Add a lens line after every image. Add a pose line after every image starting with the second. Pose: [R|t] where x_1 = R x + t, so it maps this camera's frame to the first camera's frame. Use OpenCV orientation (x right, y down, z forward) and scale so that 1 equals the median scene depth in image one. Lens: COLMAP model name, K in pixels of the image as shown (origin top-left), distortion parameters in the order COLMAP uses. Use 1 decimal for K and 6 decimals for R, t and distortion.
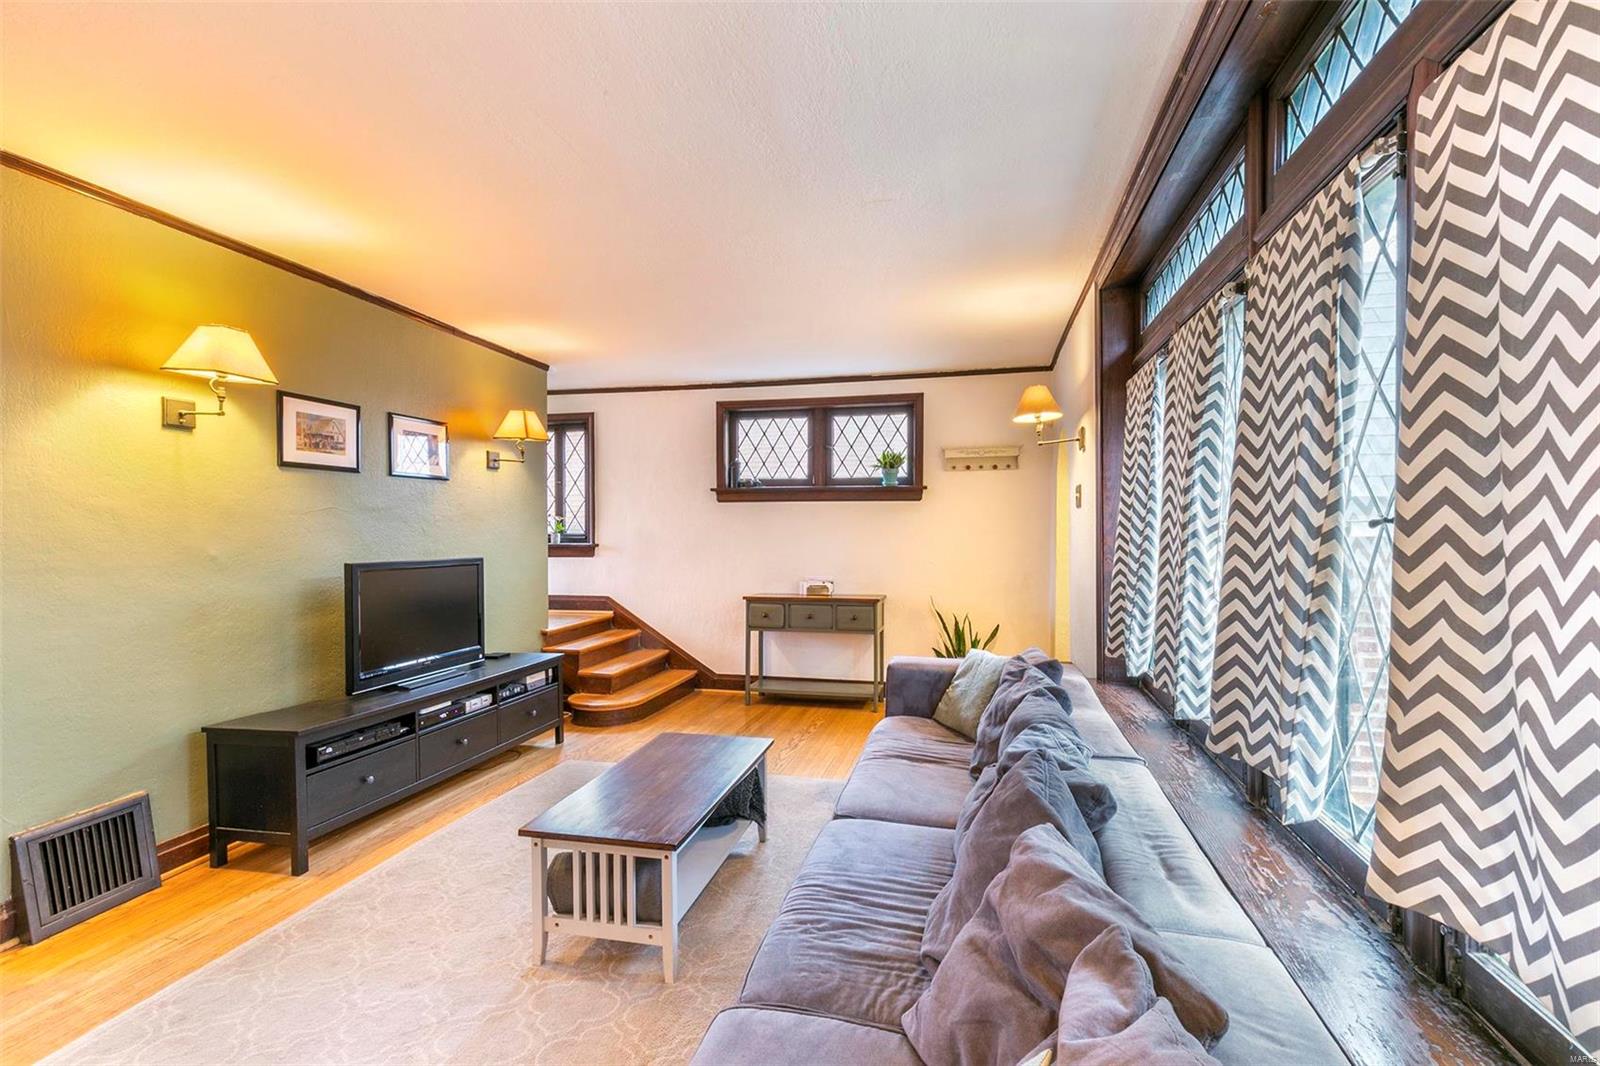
lens RADIAL K [[722.9, 0, 807.2], [0, 722.9, 534.1], [0, 0, 1]] dist [0.010239, -0.001913]
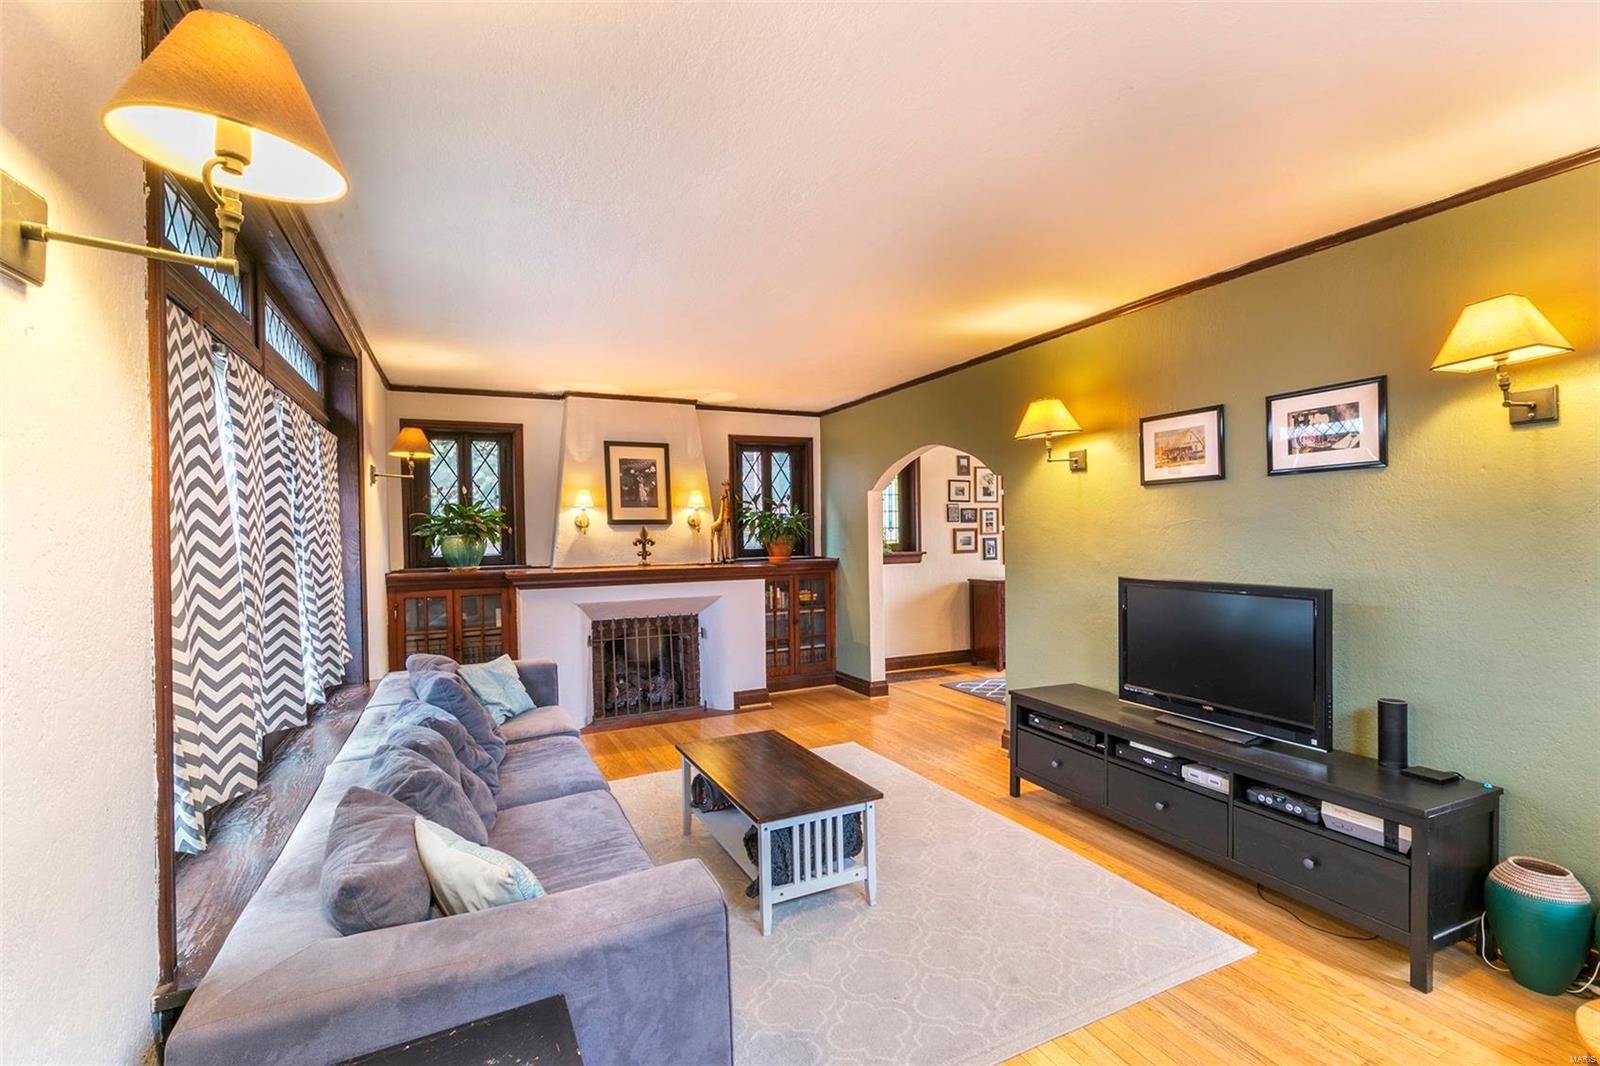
lens RADIAL K [[722.9, 0, 802.6], [0, 722.9, 532.8], [0, 0, 1]] dist [0.010239, -0.001913]
pose [[-0.778508, 0.024026, -0.627174, 0.315137], [0.020008, 0.999709, 0.013462, -0.037597], [0.627316, -0.002068, -0.778762, 1.249645]]
